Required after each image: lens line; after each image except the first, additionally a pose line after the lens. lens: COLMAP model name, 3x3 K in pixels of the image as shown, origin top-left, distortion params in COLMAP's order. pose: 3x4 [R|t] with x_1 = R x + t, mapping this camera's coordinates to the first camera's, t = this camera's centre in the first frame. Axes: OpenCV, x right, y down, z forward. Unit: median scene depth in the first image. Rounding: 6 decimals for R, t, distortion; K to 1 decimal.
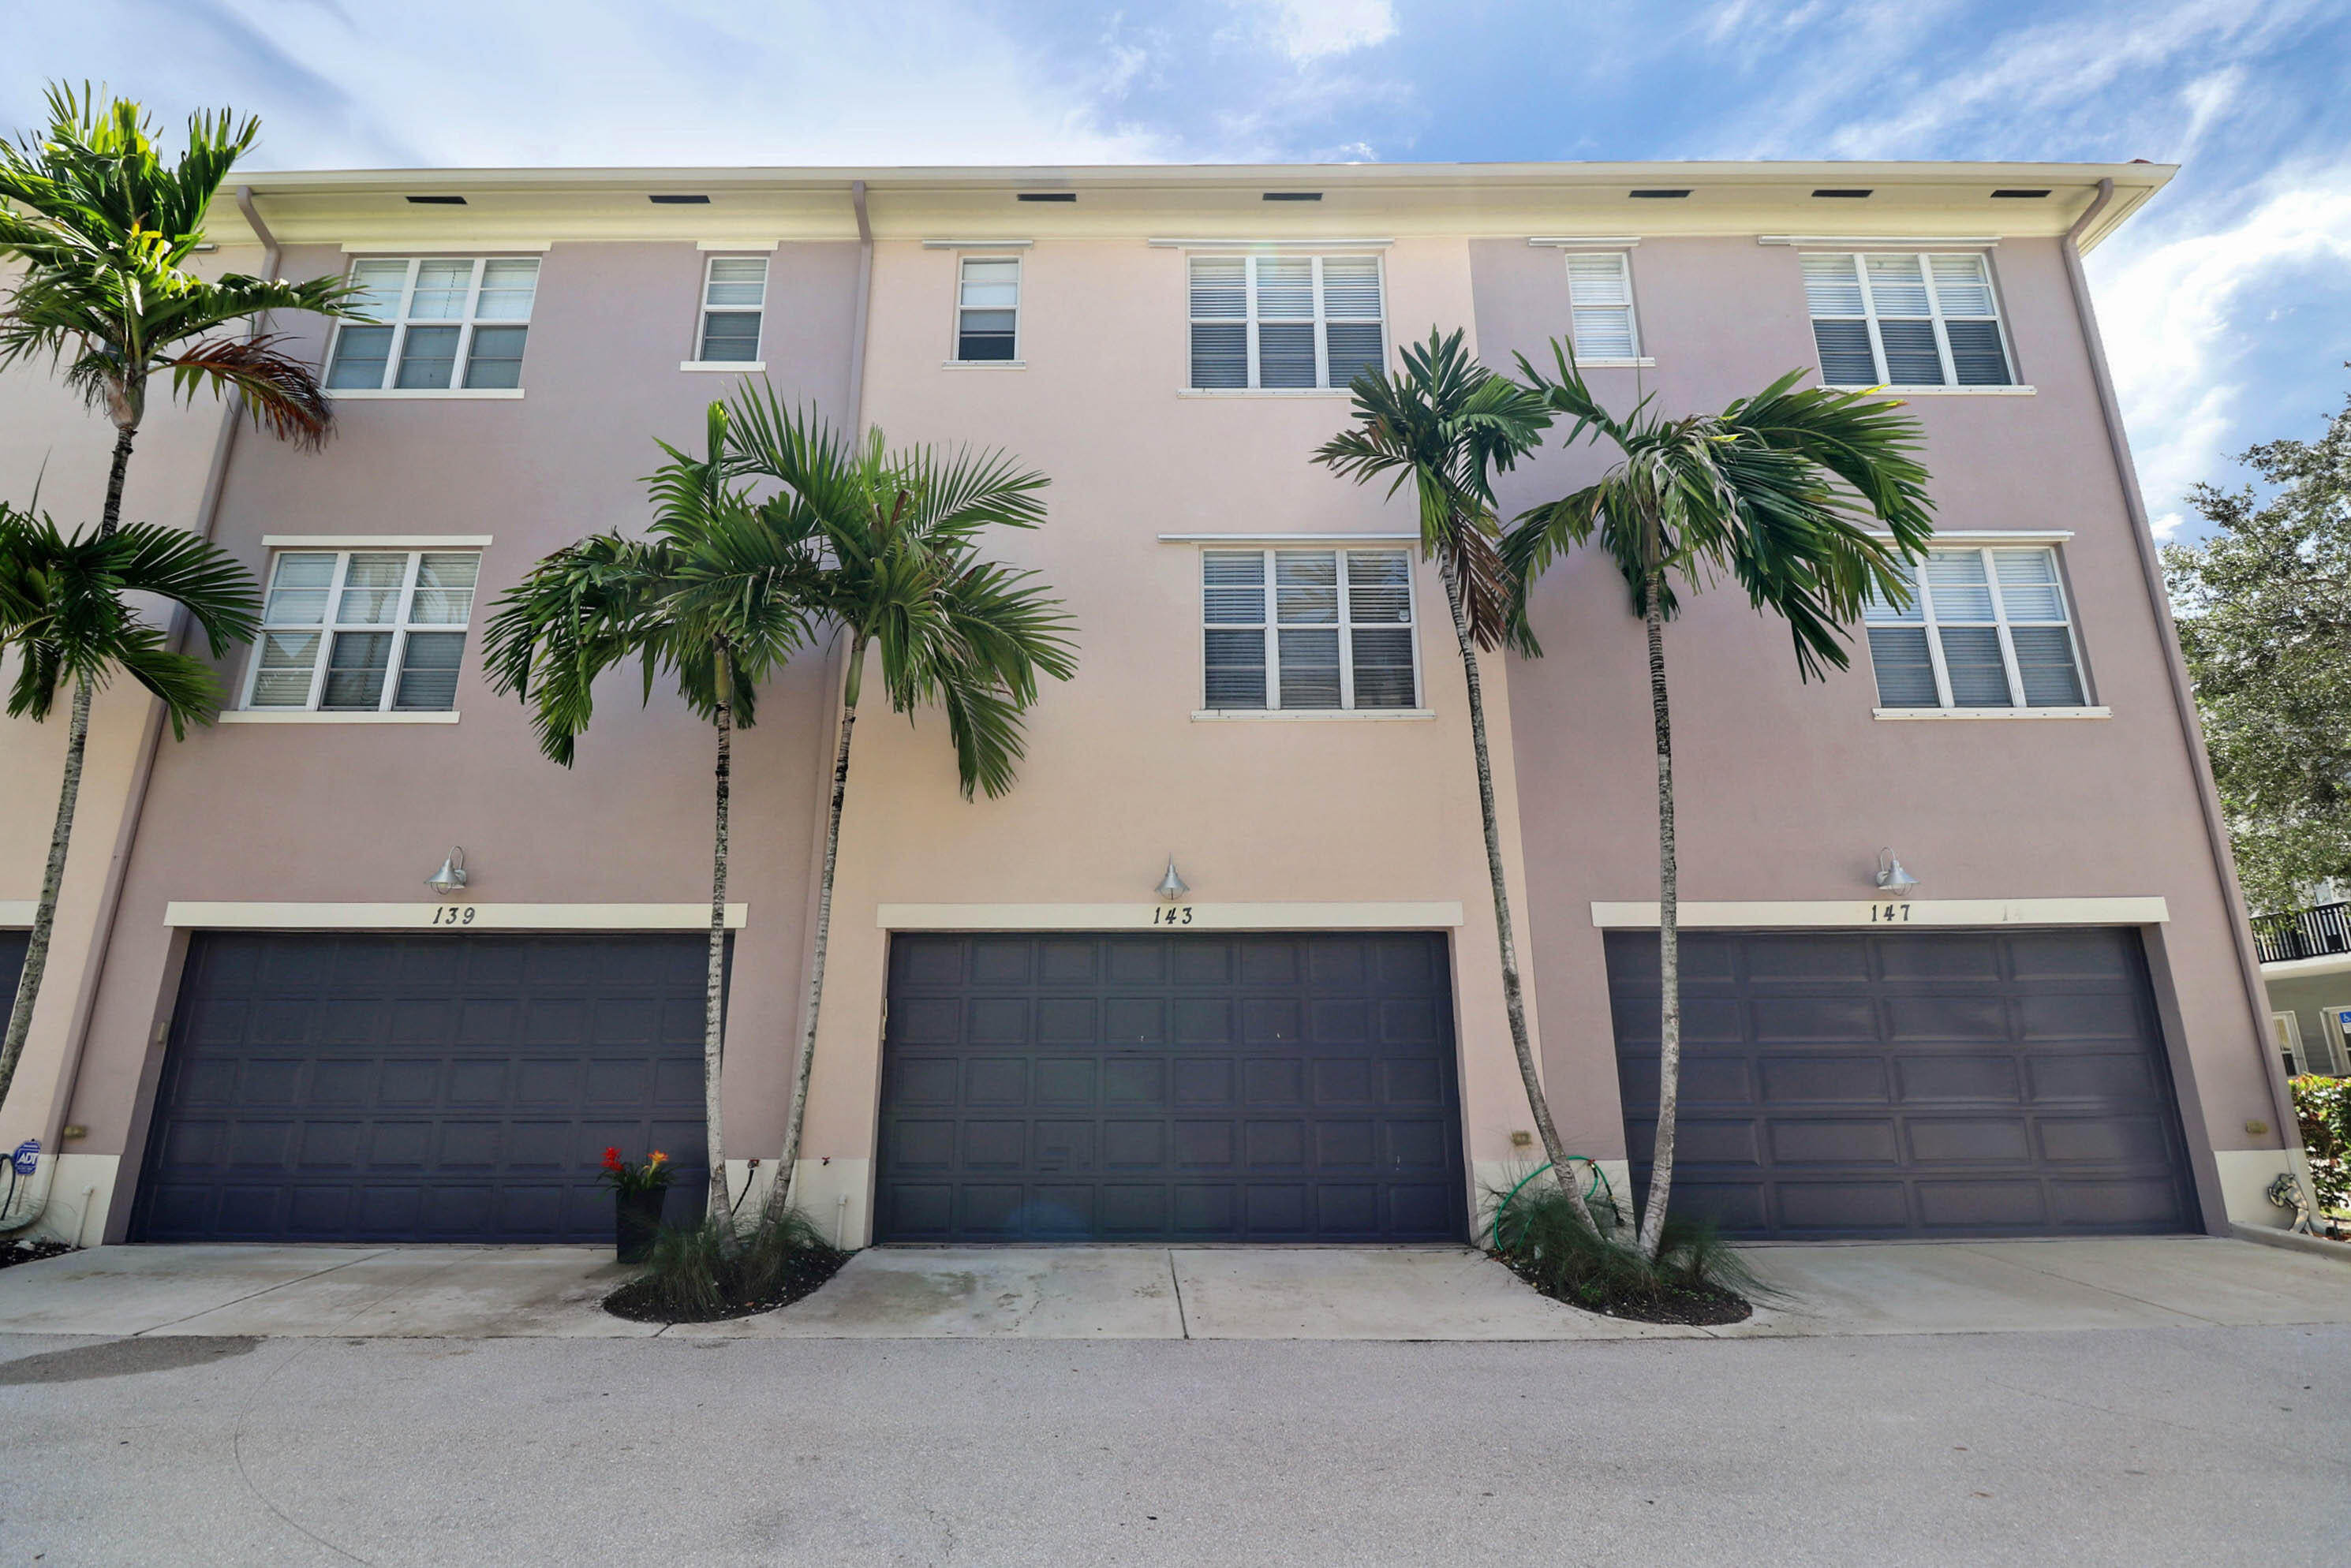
lens RADIAL K [[1152.1, 0, 1184.2], [0, 1152.1, 751.6], [0, 0, 1]] dist [-0.013401, -0.000879]
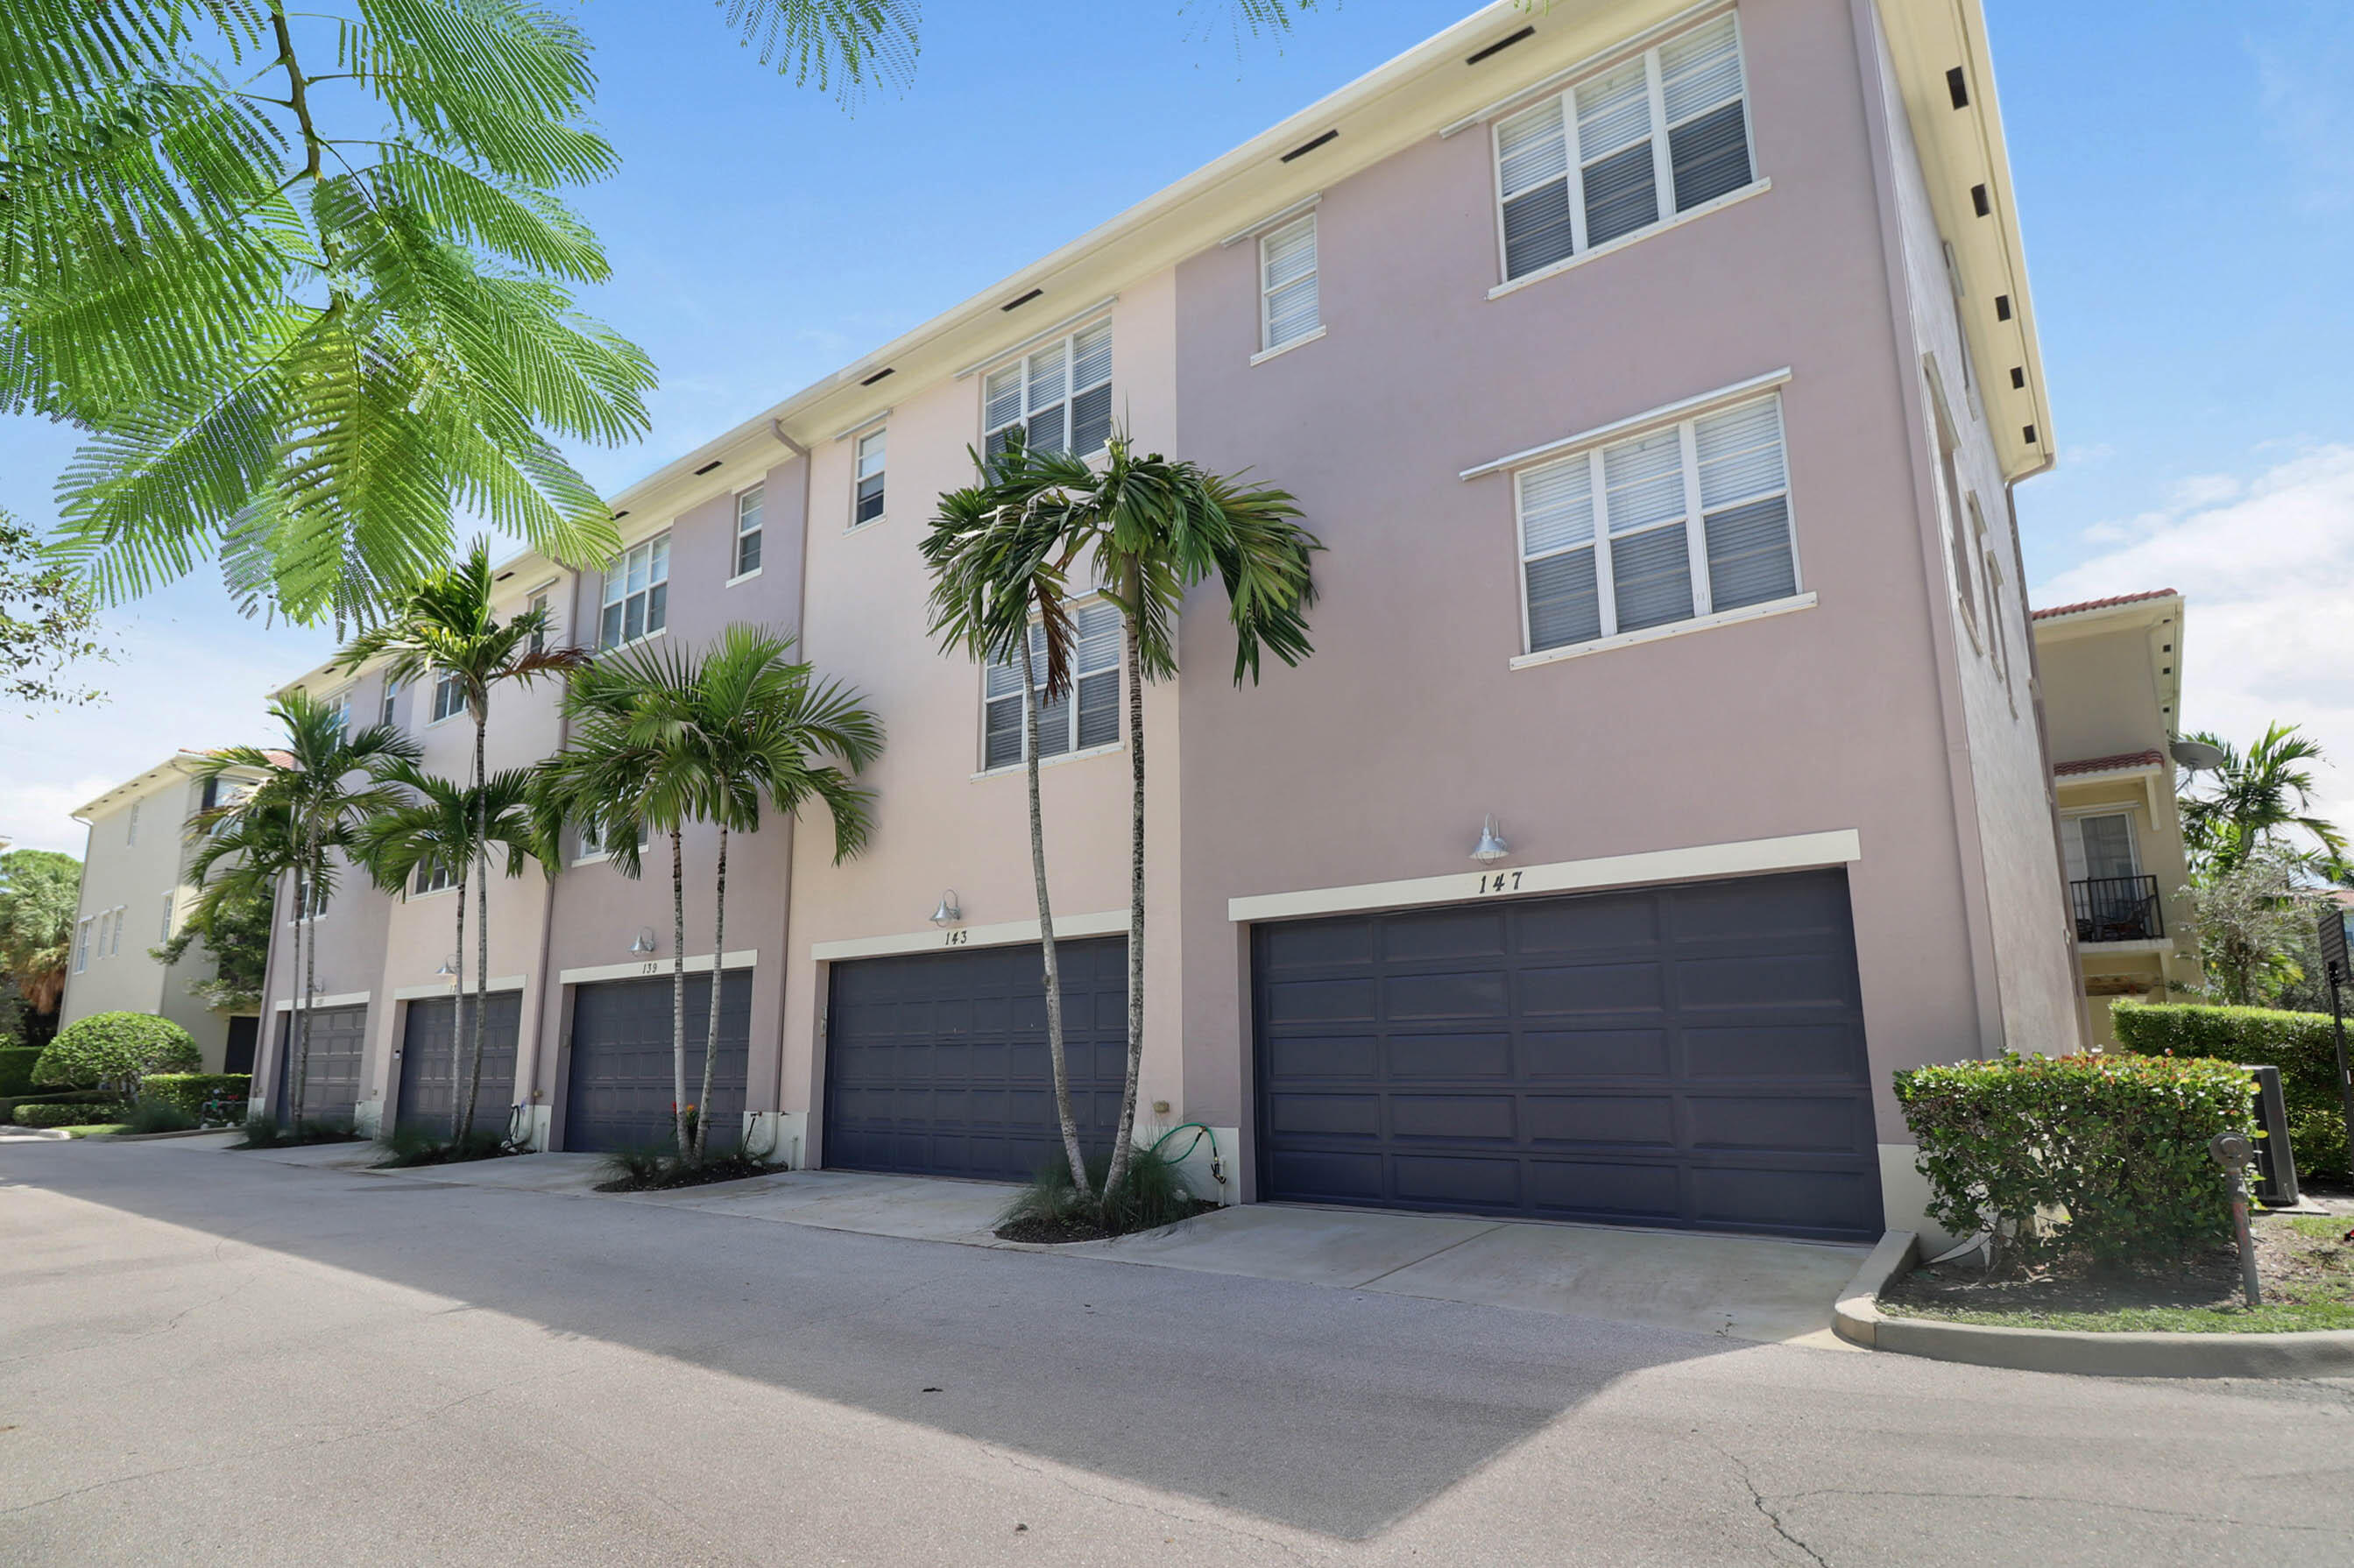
lens RADIAL K [[1320.6, 0, 1174.5], [0, 1320.6, 816.3], [0, 0, 1]] dist [-0.018402, -0.000550]
pose [[0.770221, -0.123072, -0.625790, 1.092105], [0.186618, 0.981750, 0.036612, -0.002225], [0.609863, -0.144983, 0.779132, 0.000015]]
